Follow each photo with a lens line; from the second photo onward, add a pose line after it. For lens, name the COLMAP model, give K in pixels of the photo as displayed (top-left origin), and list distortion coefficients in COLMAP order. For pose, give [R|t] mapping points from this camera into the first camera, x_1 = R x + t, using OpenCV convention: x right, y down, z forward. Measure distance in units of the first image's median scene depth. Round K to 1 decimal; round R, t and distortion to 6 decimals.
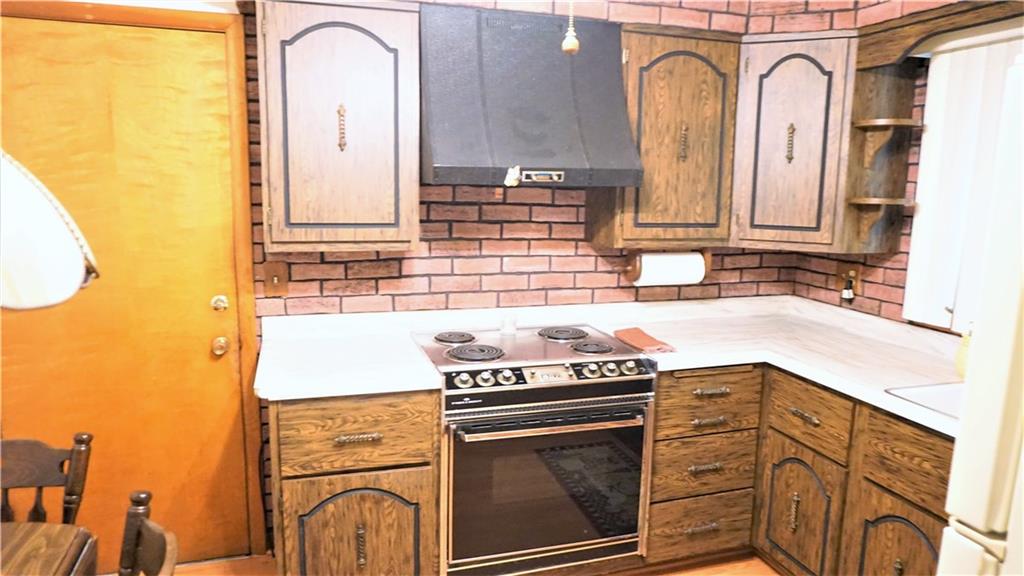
lens RADIAL K [[685.0, 0, 515.3], [0, 685.0, 291.4], [0, 0, 1]] dist [-0.035462, 0.022050]
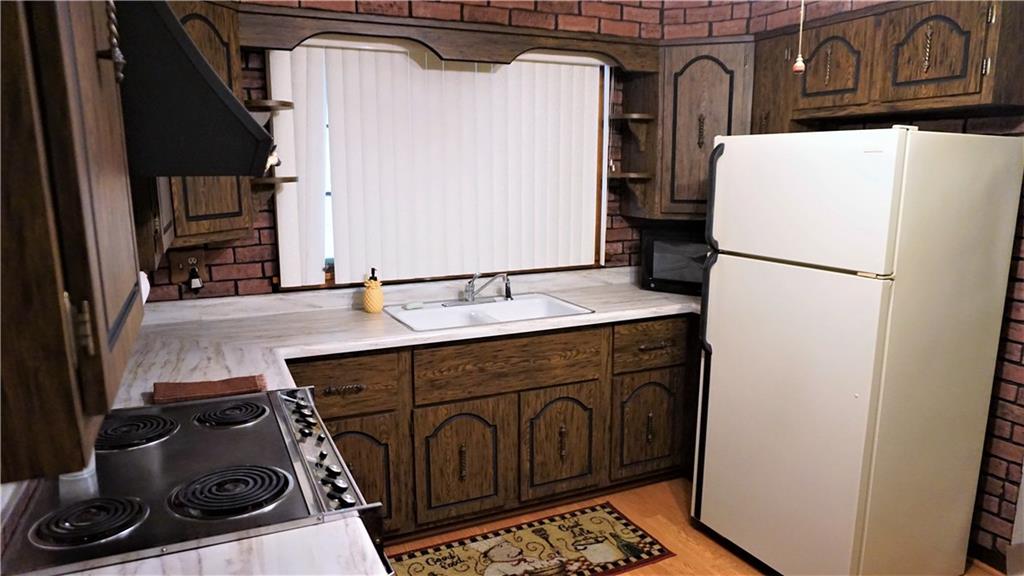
lens RADIAL K [[687.0, 0, 511.3], [0, 687.0, 291.6], [0, 0, 1]] dist [-0.048298, 0.039711]
pose [[-0.127043, -0.197231, 0.972090, -0.555075], [0.162135, 0.962721, 0.216520, -0.136085], [-0.978556, 0.185118, -0.090329, 0.769966]]
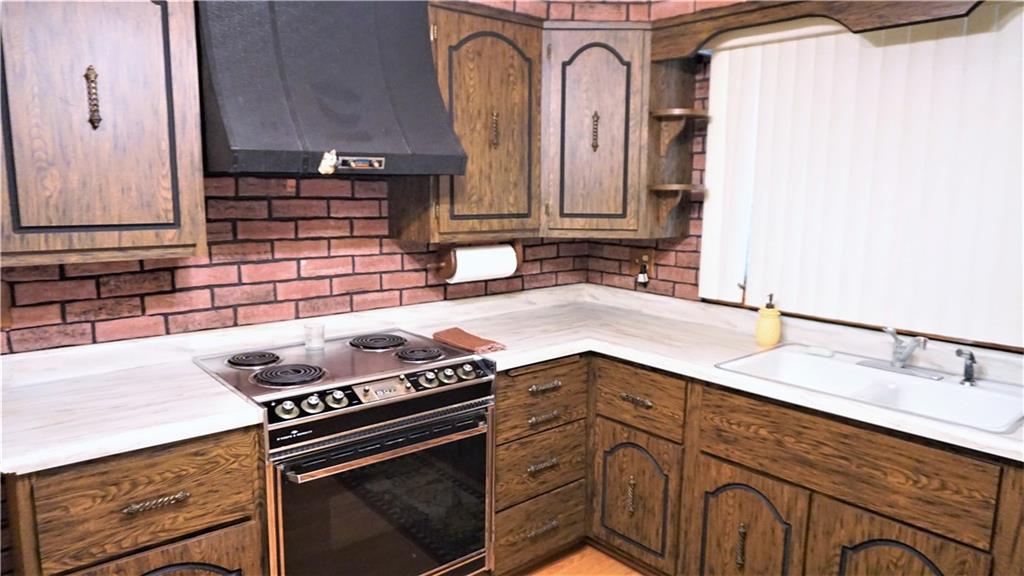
lens RADIAL K [[687.0, 0, 516.4], [0, 687.0, 292.0], [0, 0, 1]] dist [-0.048298, 0.039711]
pose [[0.921031, -0.069354, 0.383264, -0.111479], [0.069270, 0.997499, 0.014041, -0.003546], [-0.383280, 0.013616, 0.923532, 0.116887]]
